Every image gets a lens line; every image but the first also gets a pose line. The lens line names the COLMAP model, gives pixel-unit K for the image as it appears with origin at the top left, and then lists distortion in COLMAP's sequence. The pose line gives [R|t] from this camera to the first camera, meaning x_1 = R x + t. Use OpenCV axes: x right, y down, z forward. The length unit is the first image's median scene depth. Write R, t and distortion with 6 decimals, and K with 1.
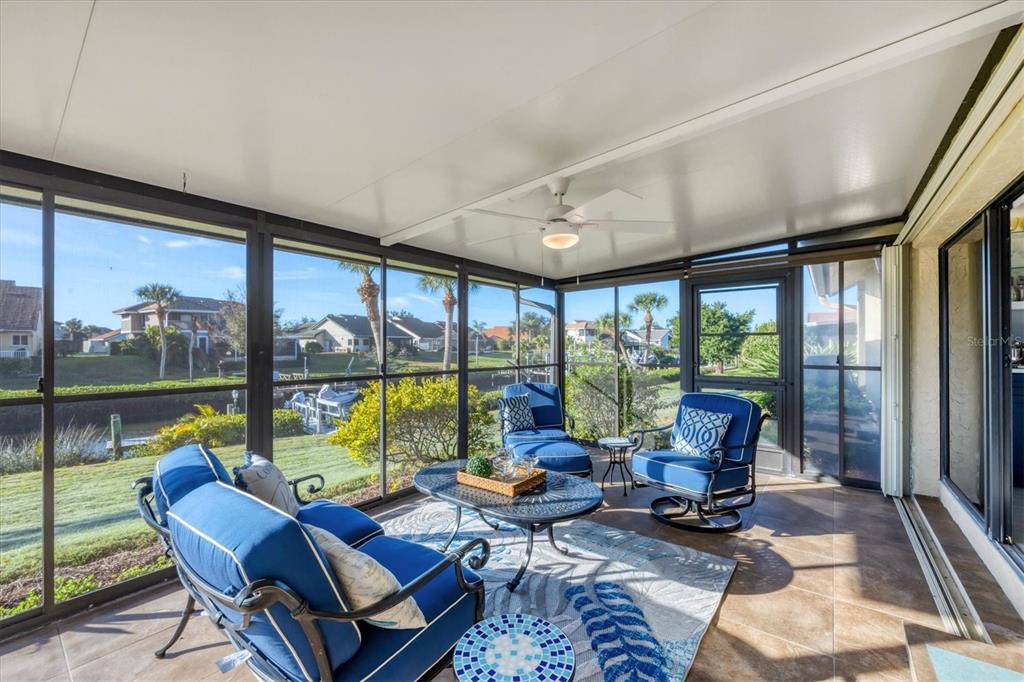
lens RADIAL K [[419.9, 0, 517.5], [0, 419.9, 343.1], [0, 0, 1]] dist [-0.001610, -0.000536]
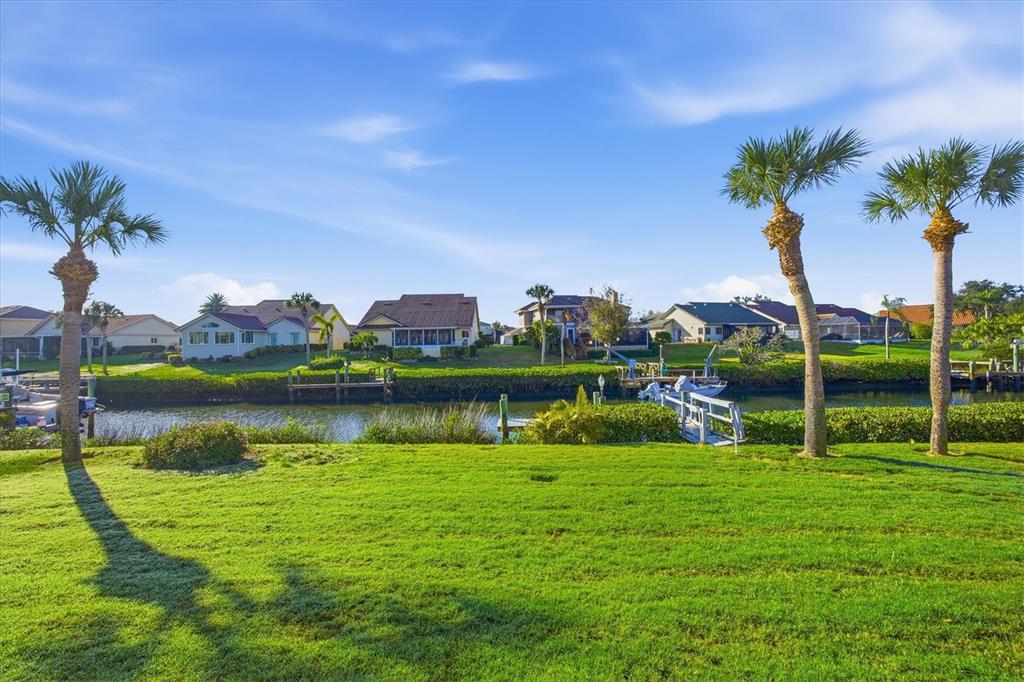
lens RADIAL K [[419.9, 0, 517.5], [0, 419.9, 343.1], [0, 0, 1]] dist [-0.001610, -0.000536]
pose [[0.717758, -0.007351, -0.696254, -0.073869], [0.019009, 0.999778, 0.009041, 0.012075], [0.696033, -0.019724, 0.717738, 0.098354]]
